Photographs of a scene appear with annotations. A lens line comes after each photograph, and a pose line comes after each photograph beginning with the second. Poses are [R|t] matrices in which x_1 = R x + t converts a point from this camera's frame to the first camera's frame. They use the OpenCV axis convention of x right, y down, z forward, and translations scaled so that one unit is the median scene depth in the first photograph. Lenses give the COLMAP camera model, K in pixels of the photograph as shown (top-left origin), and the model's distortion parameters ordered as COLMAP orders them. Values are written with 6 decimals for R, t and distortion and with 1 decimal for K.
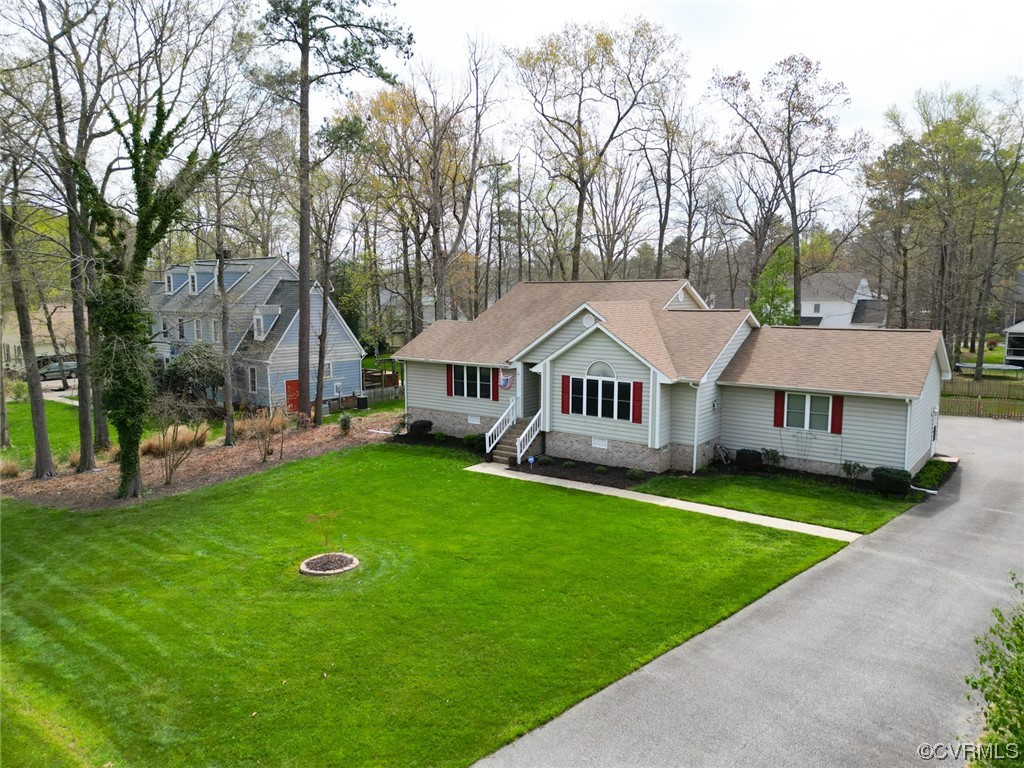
lens RADIAL K [[713.9, 0, 512.0], [0, 713.9, 384.0], [0, 0, 1]] dist [0.079729, -0.081286]
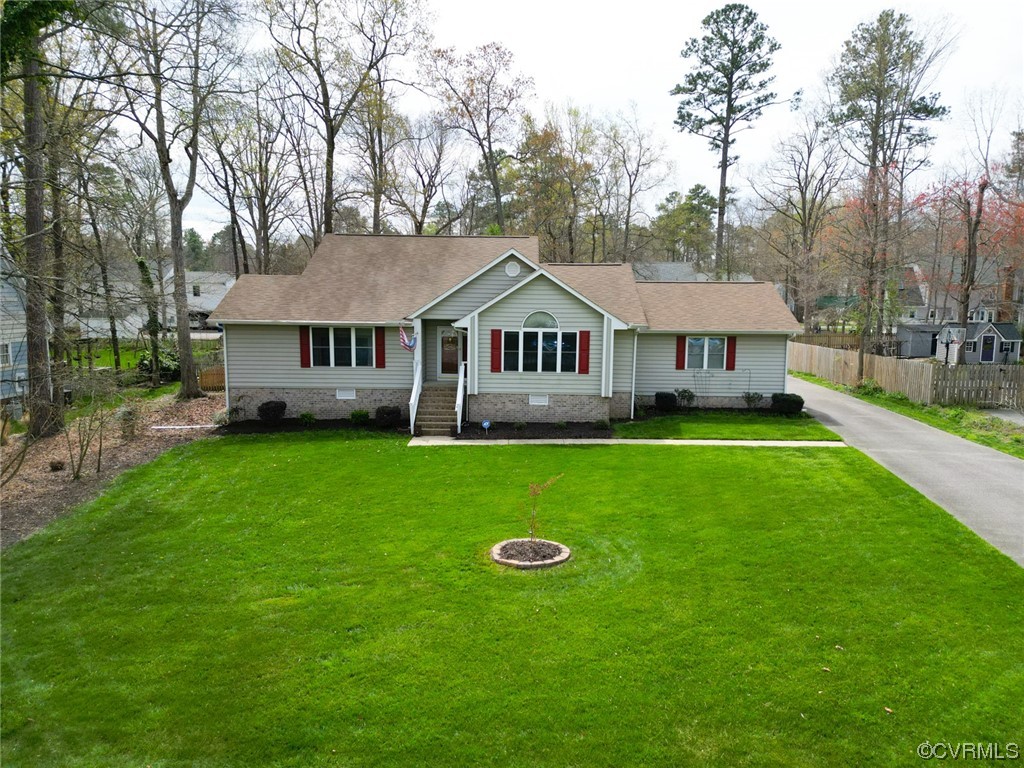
lens RADIAL K [[713.9, 0, 512.0], [0, 713.9, 384.0], [0, 0, 1]] dist [0.079729, -0.081286]
pose [[0.801126, -0.066564, 0.594783, -0.480374], [0.065980, 0.997561, 0.022771, 0.040289], [-0.594848, 0.021001, 0.803564, 0.285267]]
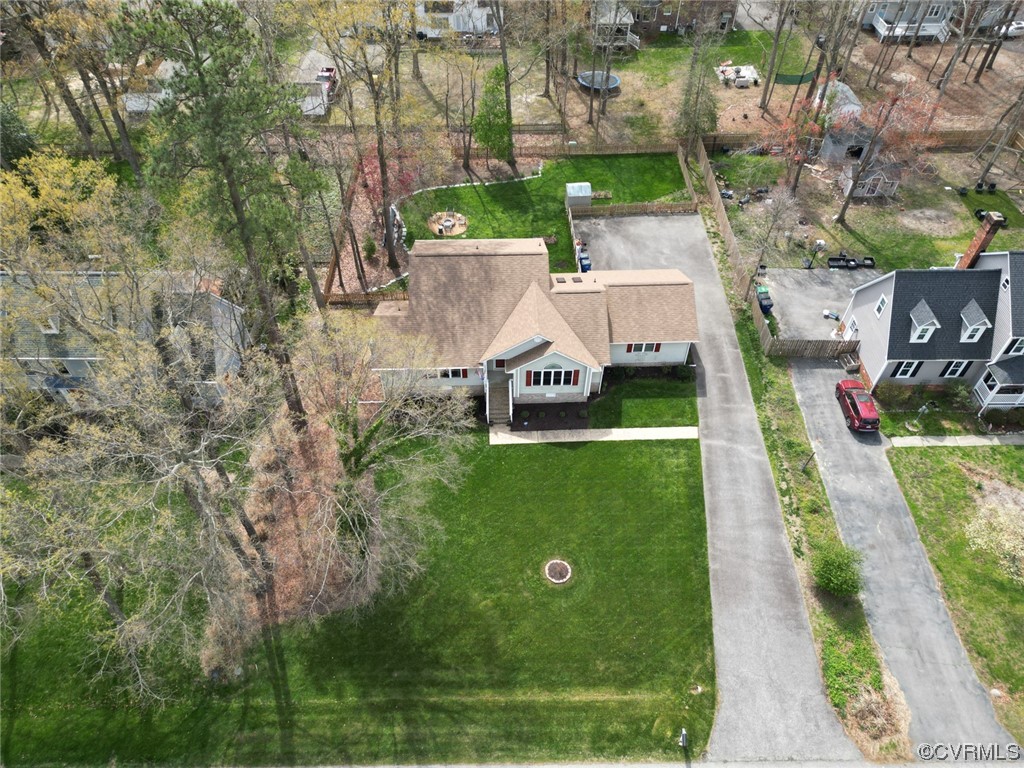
lens RADIAL K [[713.9, 0, 512.0], [0, 713.9, 384.0], [0, 0, 1]] dist [0.079729, -0.081286]
pose [[0.770973, -0.470633, 0.429075, -0.732036], [0.074185, 0.735505, 0.673445, -1.190770], [-0.632532, -0.487377, 0.601969, 0.009522]]
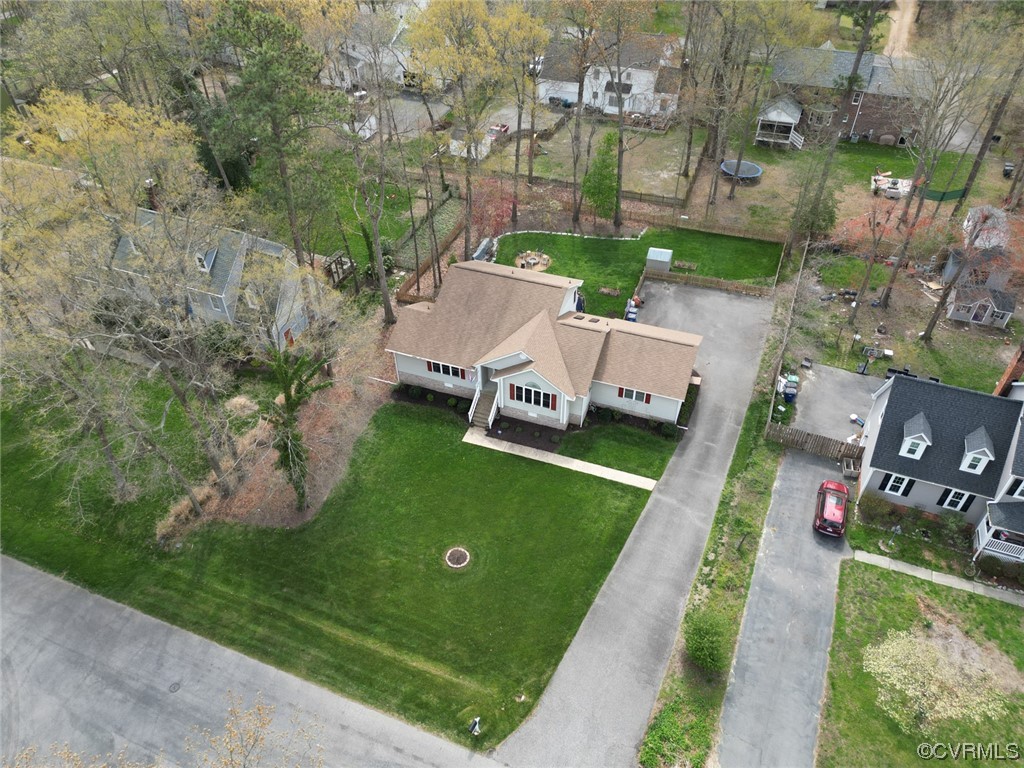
lens RADIAL K [[713.9, 0, 512.0], [0, 713.9, 384.0], [0, 0, 1]] dist [0.079729, -0.081286]
pose [[0.957401, -0.200295, 0.208002, -0.320298], [0.049513, 0.823527, 0.565113, -1.101837], [-0.284485, -0.530741, 0.798363, -0.468483]]
